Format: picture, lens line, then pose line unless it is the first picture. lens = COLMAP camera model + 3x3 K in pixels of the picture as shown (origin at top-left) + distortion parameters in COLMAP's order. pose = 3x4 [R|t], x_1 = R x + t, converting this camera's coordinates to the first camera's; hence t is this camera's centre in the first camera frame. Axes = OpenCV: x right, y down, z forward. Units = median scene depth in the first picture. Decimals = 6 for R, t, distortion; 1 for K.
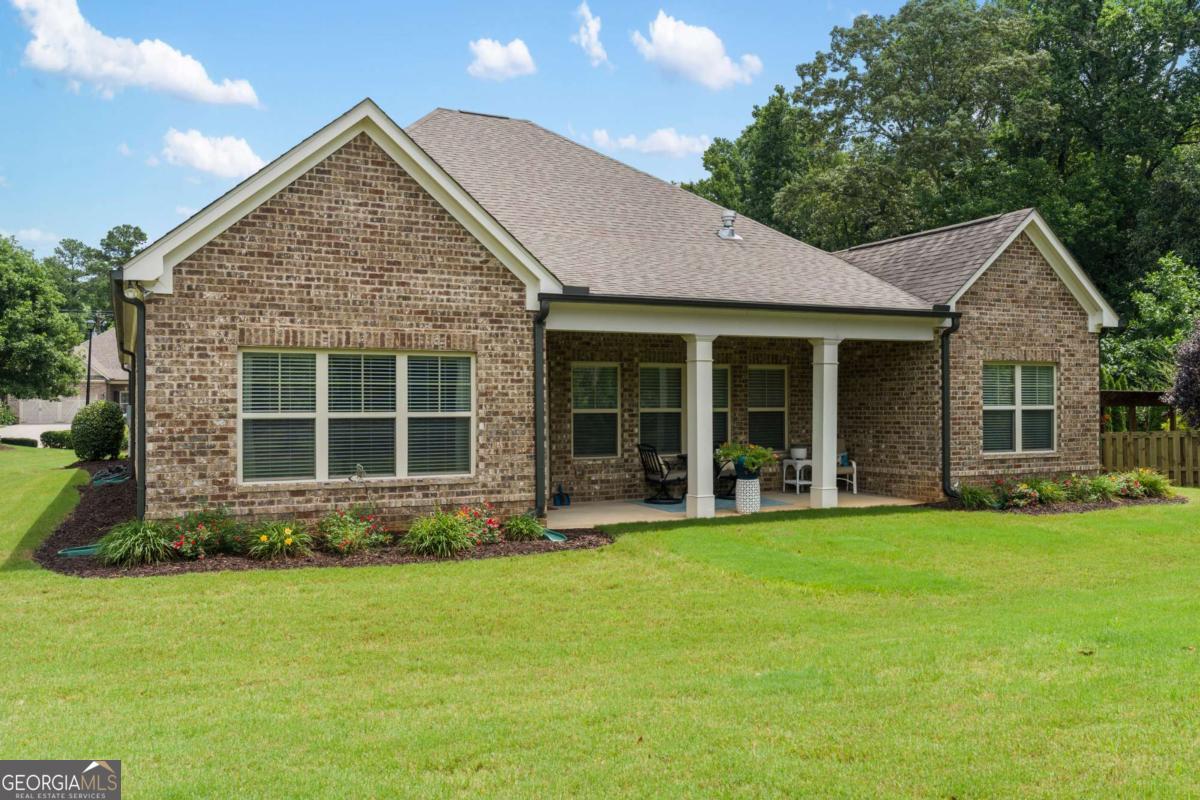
lens RADIAL K [[959.5, 0, 577.7], [0, 959.5, 394.7], [0, 0, 1]] dist [0.011058, 0.003010]
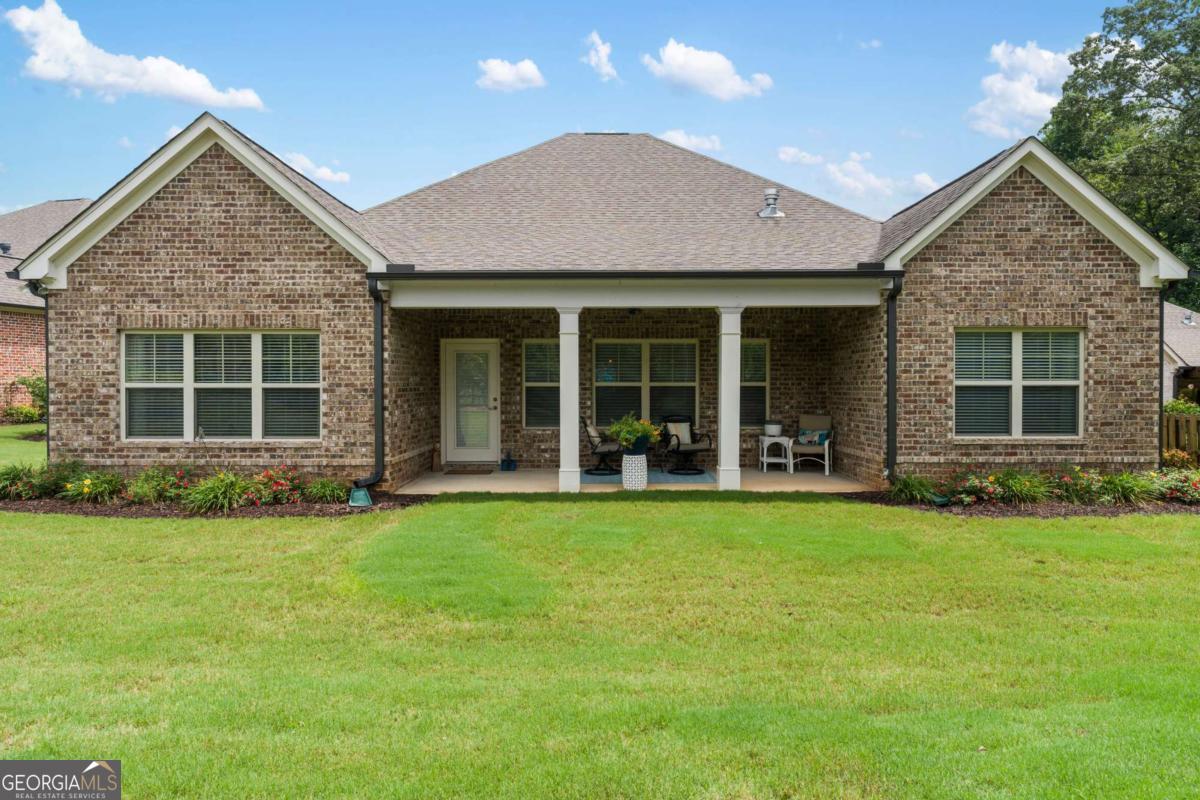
lens RADIAL K [[703.5, 0, 668.1], [0, 703.5, 386.9], [0, 0, 1]] dist [0.003945, 0.000595]
pose [[0.900587, 0.005647, -0.434640, 0.622768], [0.001025, 0.999885, 0.015114, 0.010039], [0.434676, -0.014057, 0.900477, 0.449470]]
